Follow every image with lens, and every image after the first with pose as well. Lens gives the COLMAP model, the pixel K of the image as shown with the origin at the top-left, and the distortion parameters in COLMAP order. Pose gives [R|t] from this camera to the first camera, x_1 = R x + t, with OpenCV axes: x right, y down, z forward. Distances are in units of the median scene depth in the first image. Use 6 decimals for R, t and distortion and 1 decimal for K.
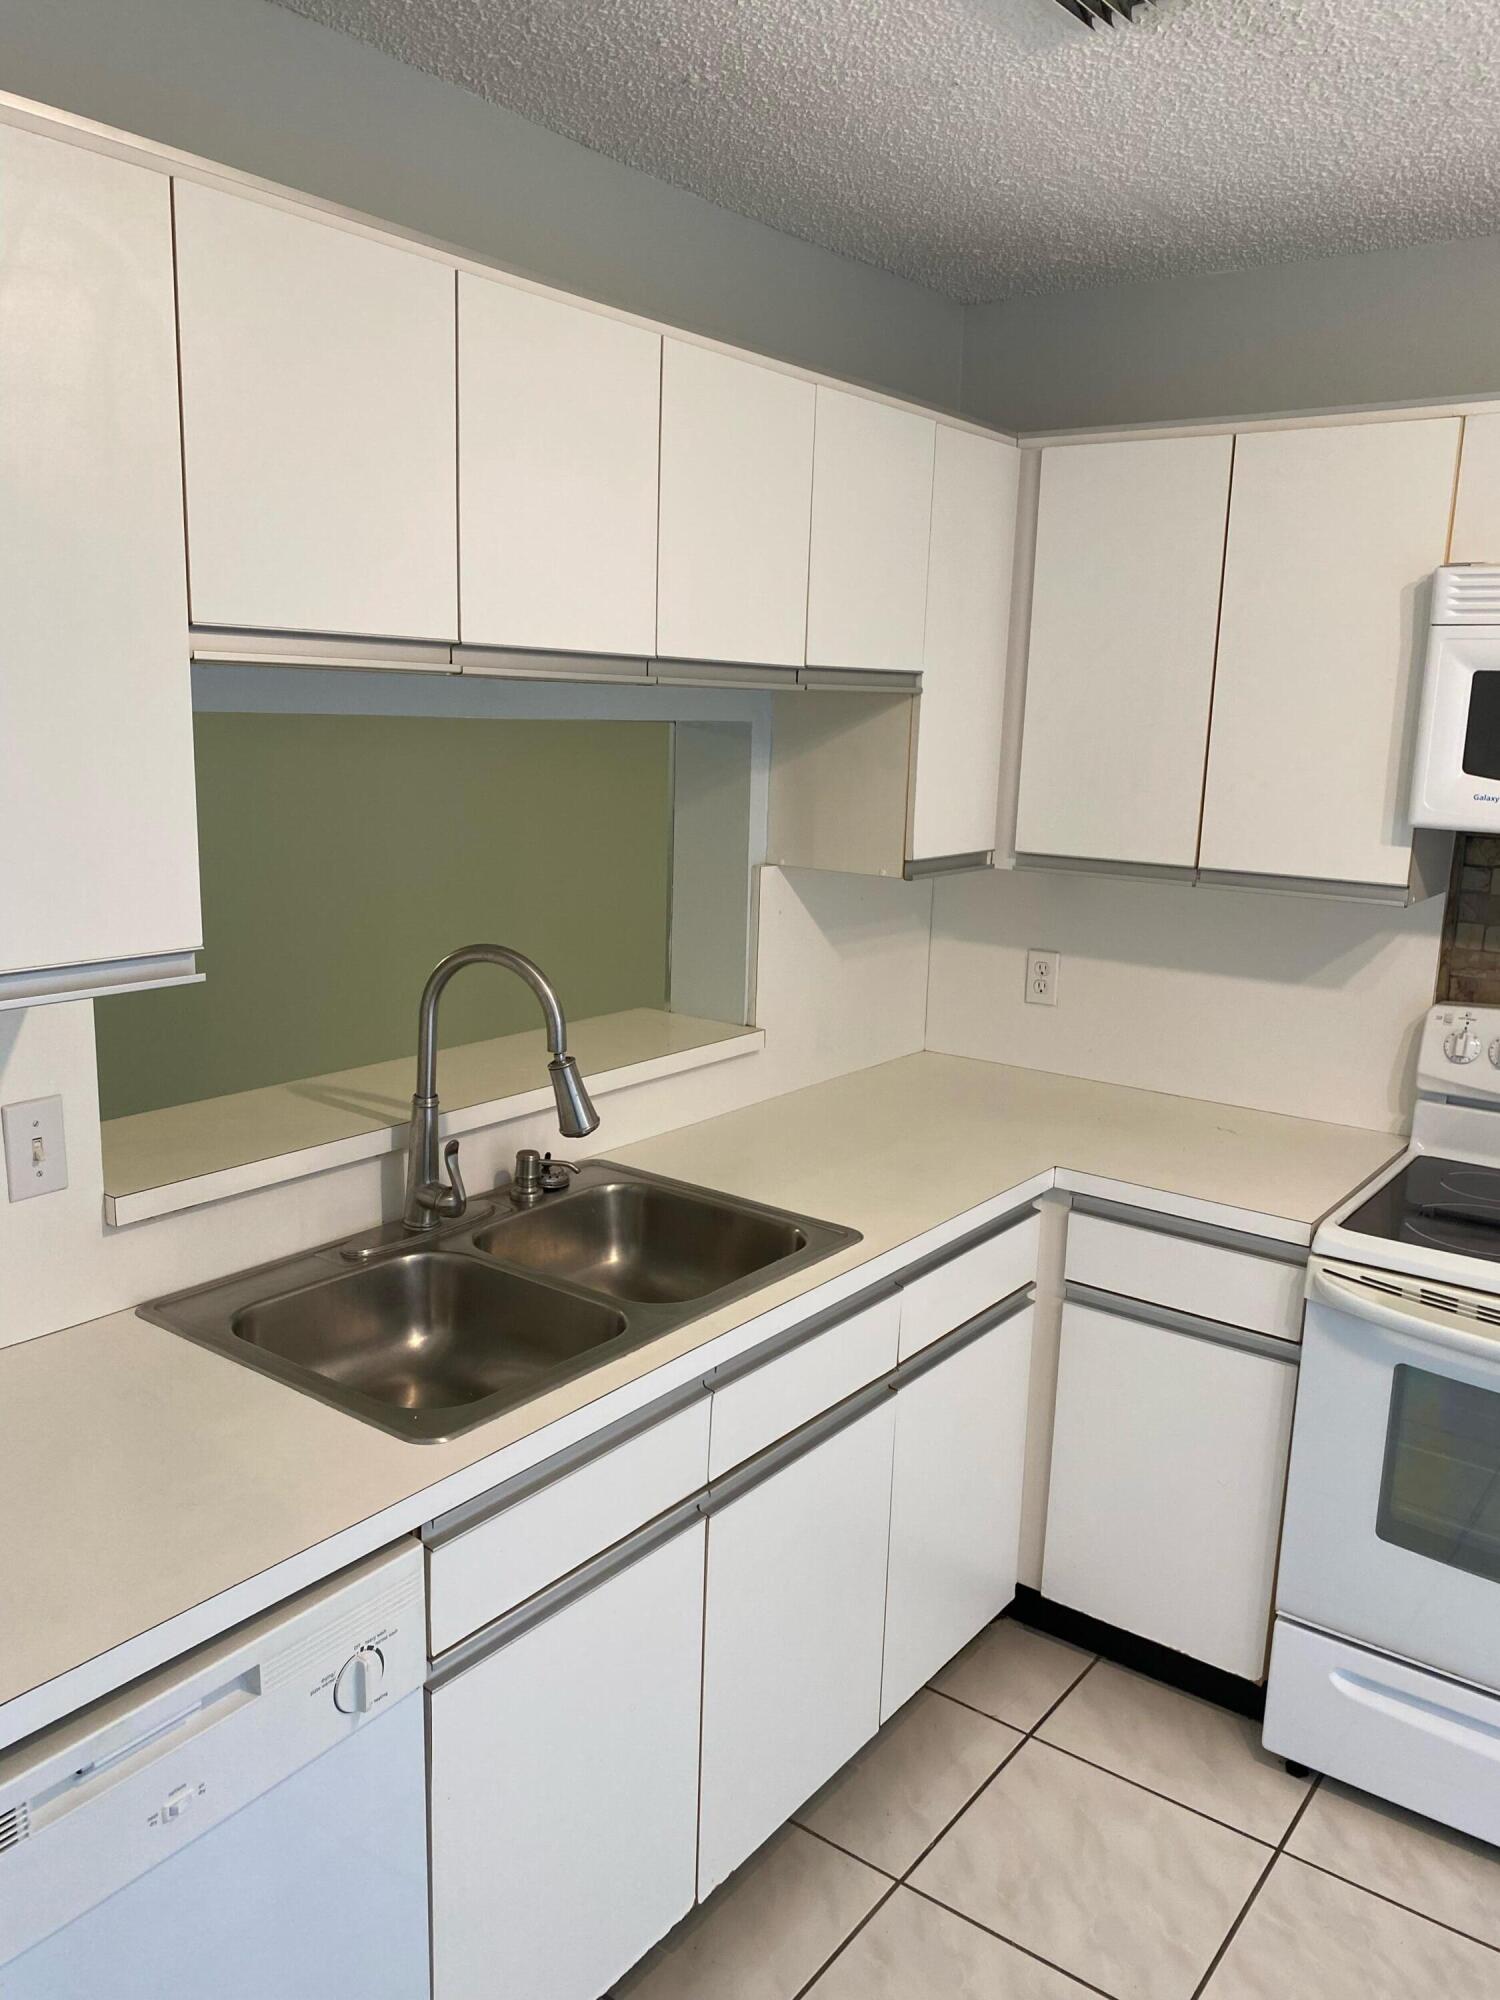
lens RADIAL K [[1524.4, 0, 756.8], [0, 1524.4, 1013.7], [0, 0, 1]] dist [0.030644, -0.037152]
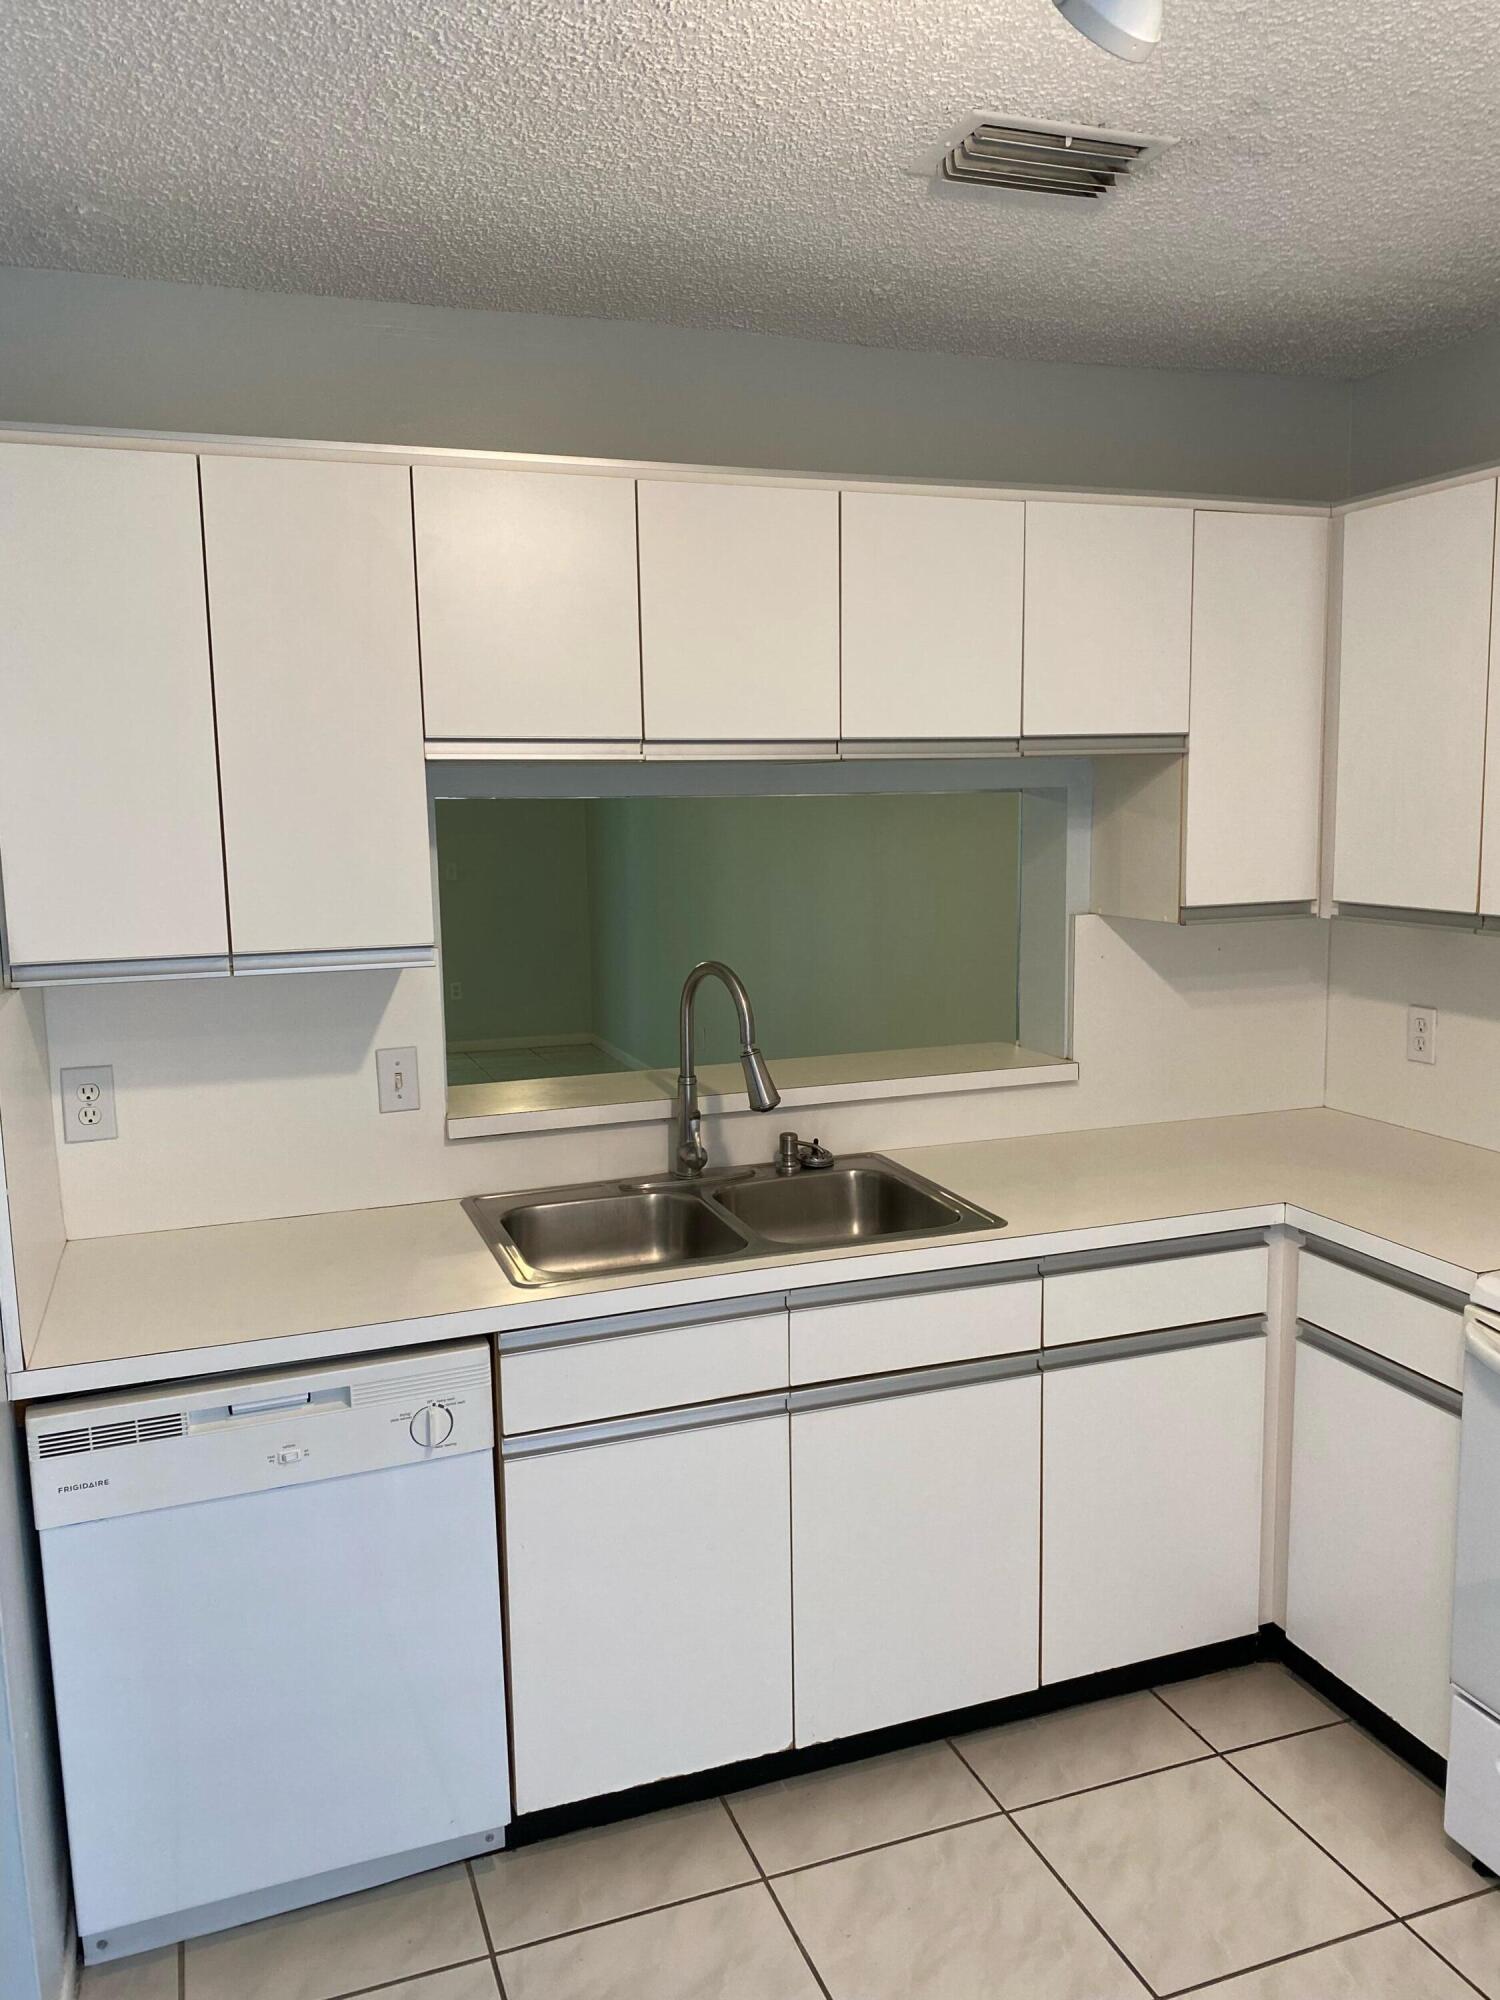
lens RADIAL K [[1524.4, 0, 761.7], [0, 1524.4, 998.0], [0, 0, 1]] dist [0.030644, -0.037152]
pose [[0.835016, 0.028405, -0.549492, 0.480646], [-0.068076, 0.996327, -0.051947, 0.043030], [0.545998, 0.080784, 0.833882, -0.062134]]
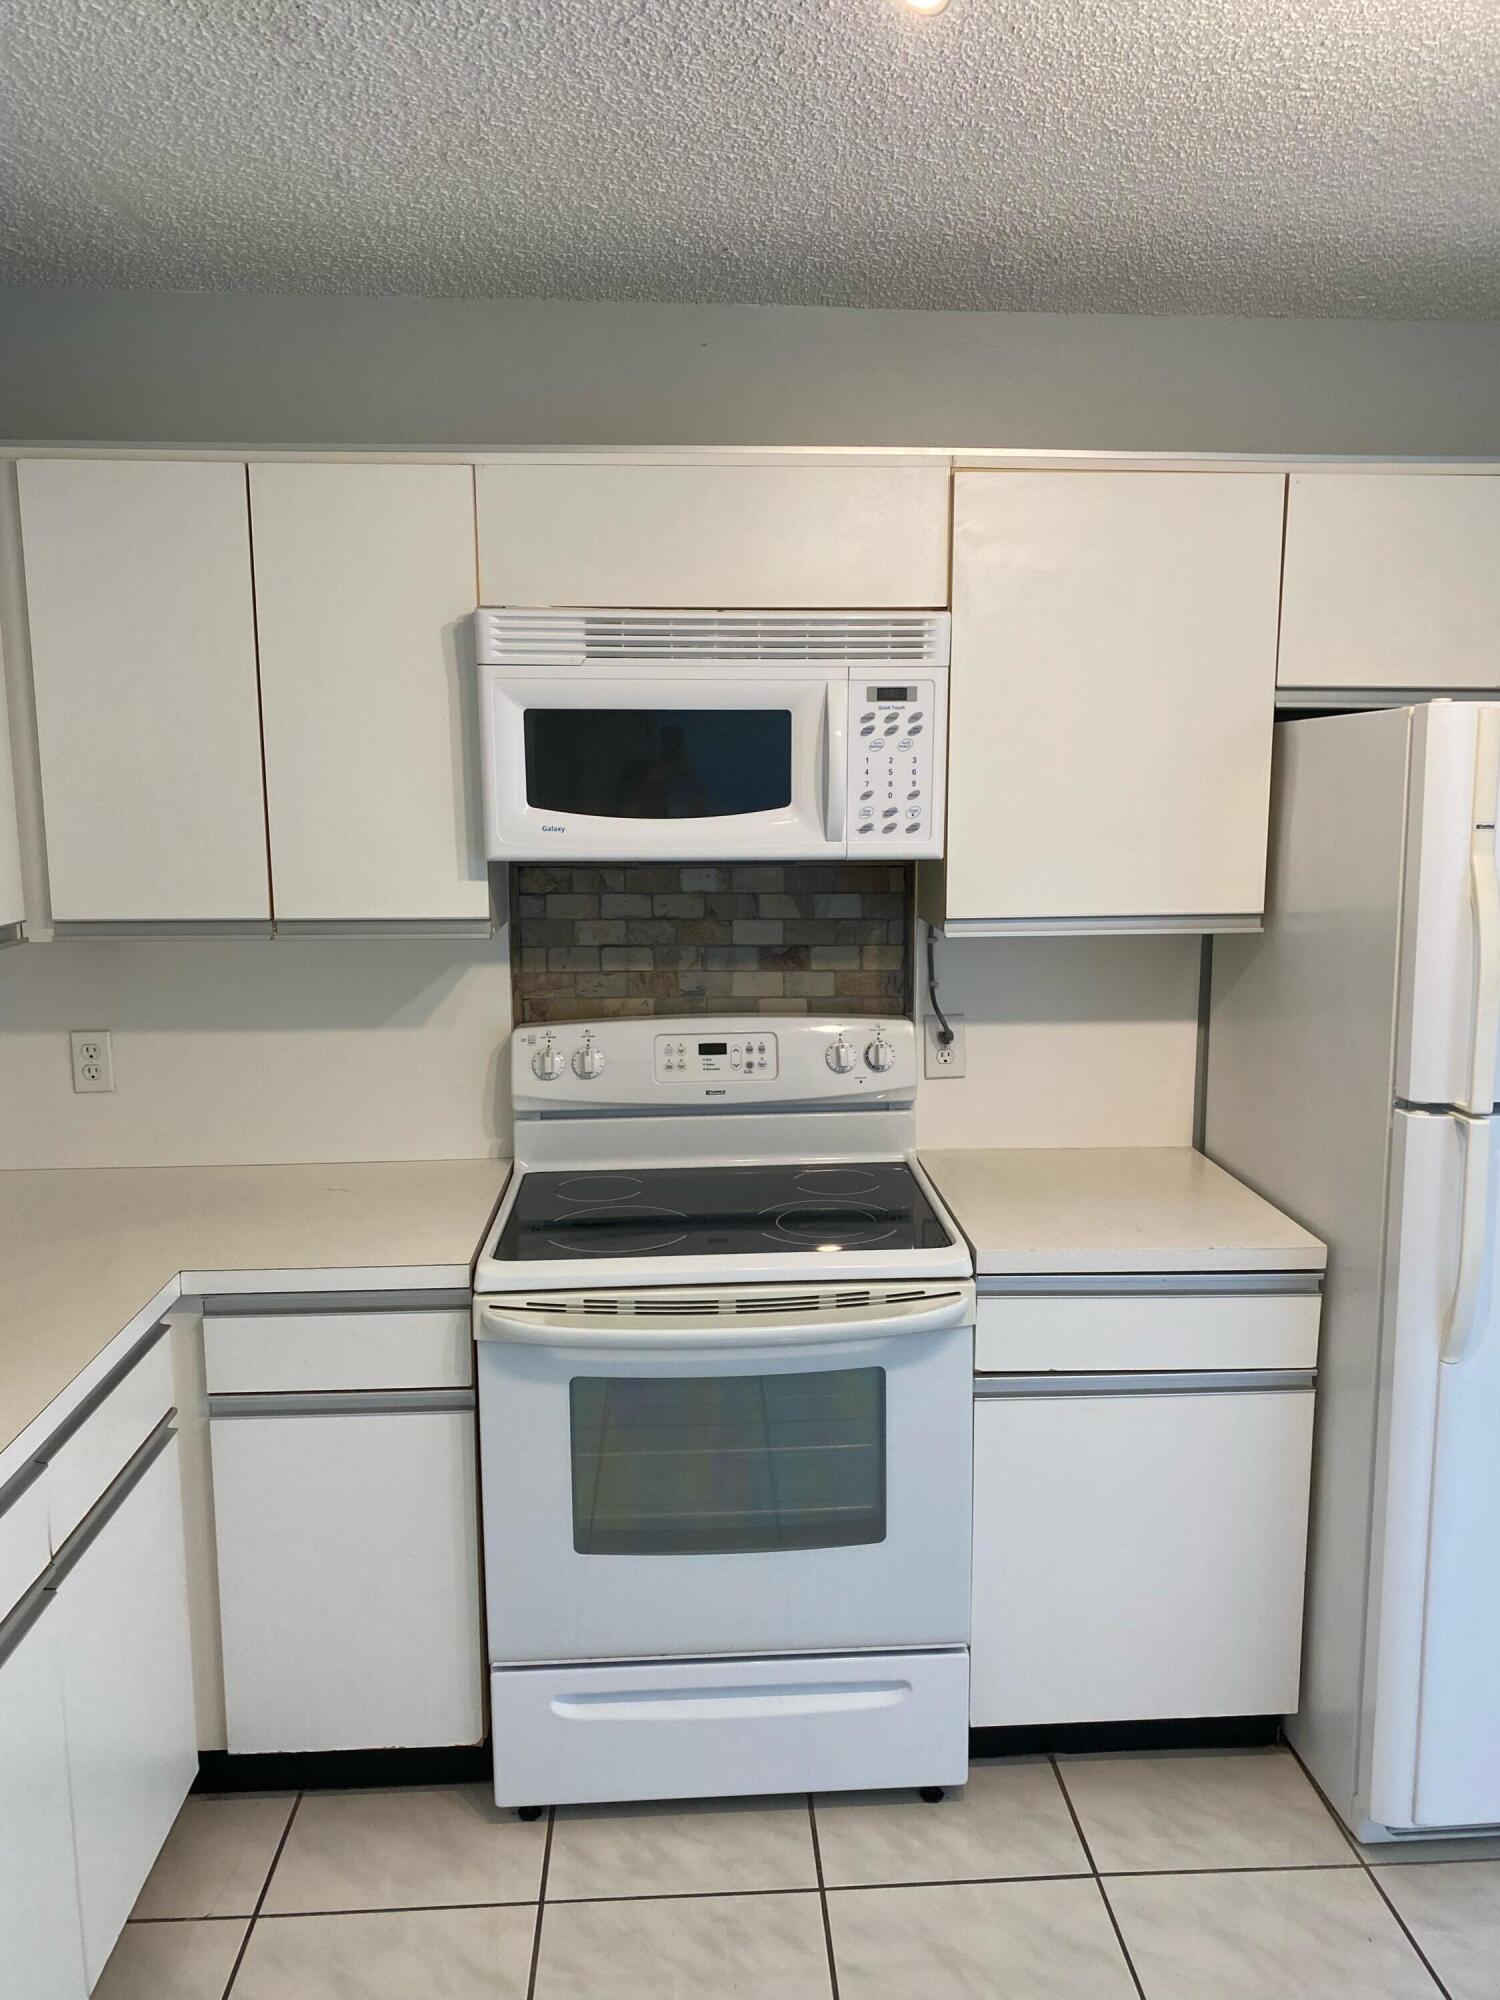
lens RADIAL K [[1524.4, 0, 784.3], [0, 1524.4, 1005.8], [0, 0, 1]] dist [0.030644, -0.037152]
pose [[0.762206, -0.129868, 0.634174, -0.081127], [0.153632, 0.987970, 0.017671, -0.012597], [-0.628840, 0.083961, 0.772988, 0.090116]]
